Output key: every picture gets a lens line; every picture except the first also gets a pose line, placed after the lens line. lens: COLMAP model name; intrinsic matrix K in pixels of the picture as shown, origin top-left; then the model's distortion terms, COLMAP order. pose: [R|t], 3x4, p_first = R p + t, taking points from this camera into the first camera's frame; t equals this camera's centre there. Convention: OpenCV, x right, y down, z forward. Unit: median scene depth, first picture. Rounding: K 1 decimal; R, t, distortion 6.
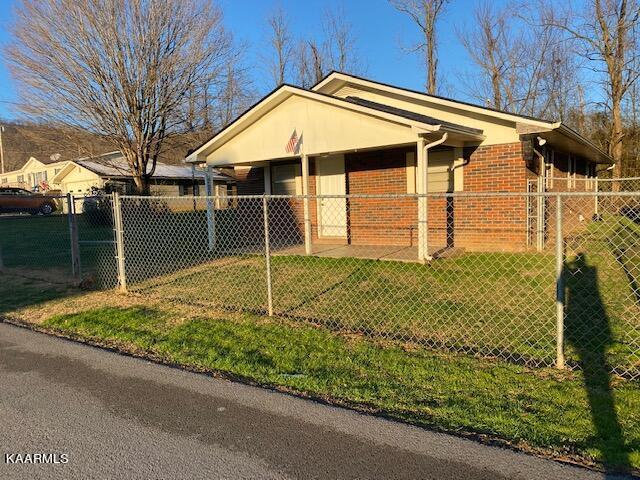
lens RADIAL K [[480.8, 0, 325.4], [0, 480.8, 245.9], [0, 0, 1]] dist [0.044494, -0.044602]
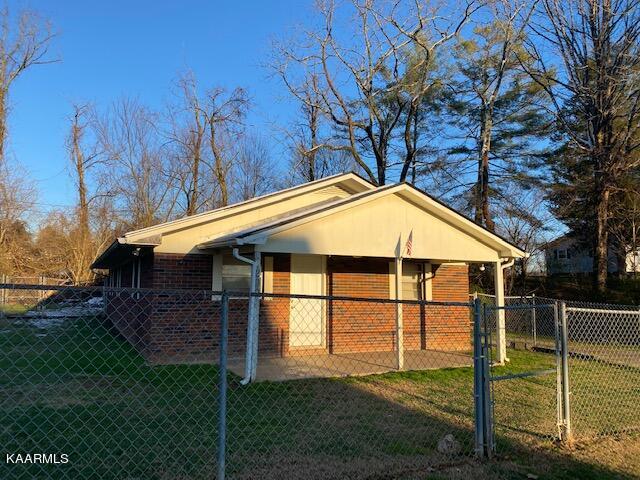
lens RADIAL K [[480.8, 0, 313.8], [0, 480.8, 238.9], [0, 0, 1]] dist [0.044494, -0.044602]
pose [[0.473089, 0.133402, 0.870856, -0.810055], [0.050878, 0.982683, -0.178172, -0.058815], [-0.879544, 0.128598, 0.458109, 0.629262]]
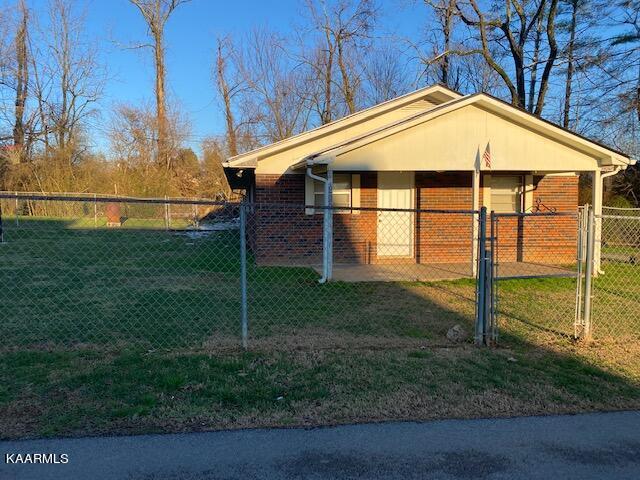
lens RADIAL K [[480.8, 0, 314.6], [0, 480.8, 236.0], [0, 0, 1]] dist [0.044494, -0.044602]
pose [[0.718768, -0.007480, 0.695209, -0.802792], [0.038231, 0.998854, -0.028779, -0.040509], [-0.694198, 0.047264, 0.718231, 0.483727]]
